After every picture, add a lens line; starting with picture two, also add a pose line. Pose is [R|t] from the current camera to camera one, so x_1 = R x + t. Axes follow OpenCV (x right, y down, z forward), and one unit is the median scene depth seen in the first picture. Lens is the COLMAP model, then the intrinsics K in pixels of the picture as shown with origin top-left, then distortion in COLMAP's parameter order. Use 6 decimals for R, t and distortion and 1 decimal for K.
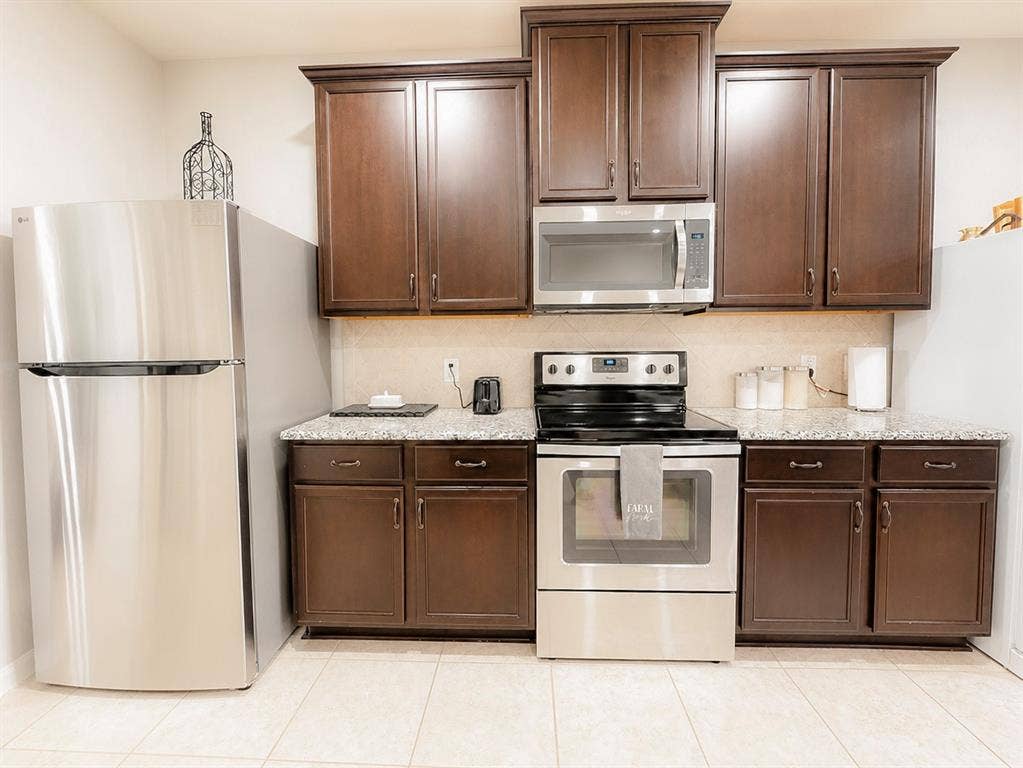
lens RADIAL K [[418.5, 0, 514.4], [0, 418.5, 357.5], [0, 0, 1]] dist [-0.000981, -0.000021]
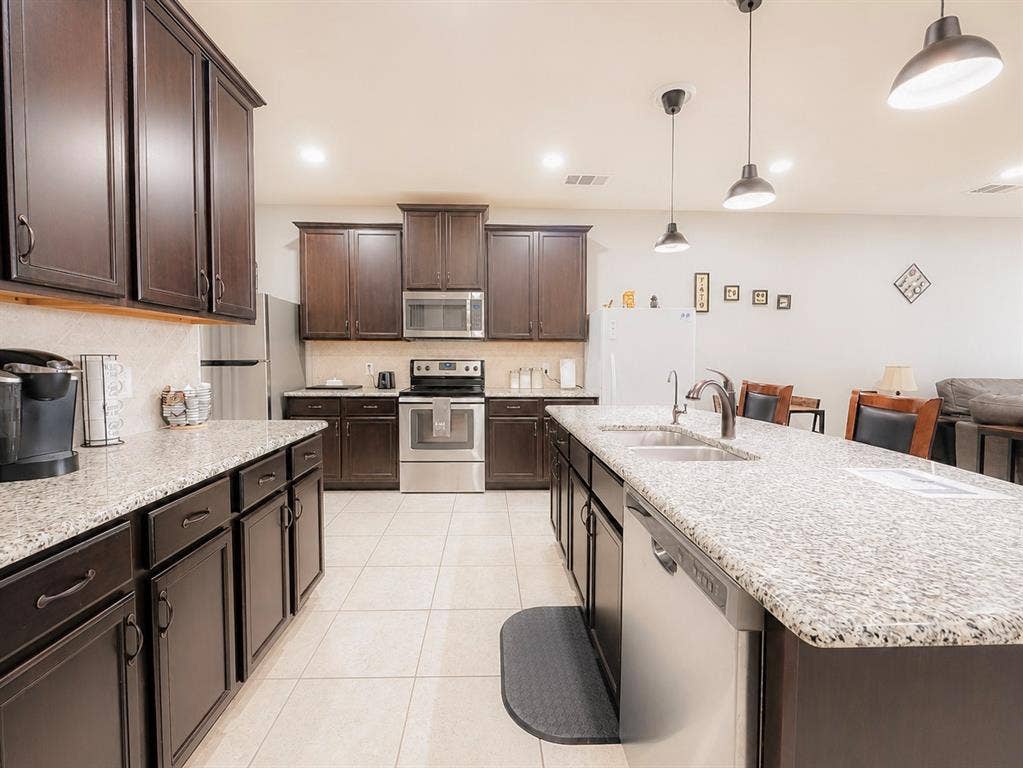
lens RADIAL K [[442.0, 0, 511.5], [0, 442.0, 384.0], [0, 0, 1]] dist [-0.001054, 0.000150]
pose [[0.998399, 0.012545, 0.055160, 0.453768], [-0.013441, 0.999783, 0.015903, 0.070524], [-0.054949, -0.016619, 0.998351, -1.237217]]
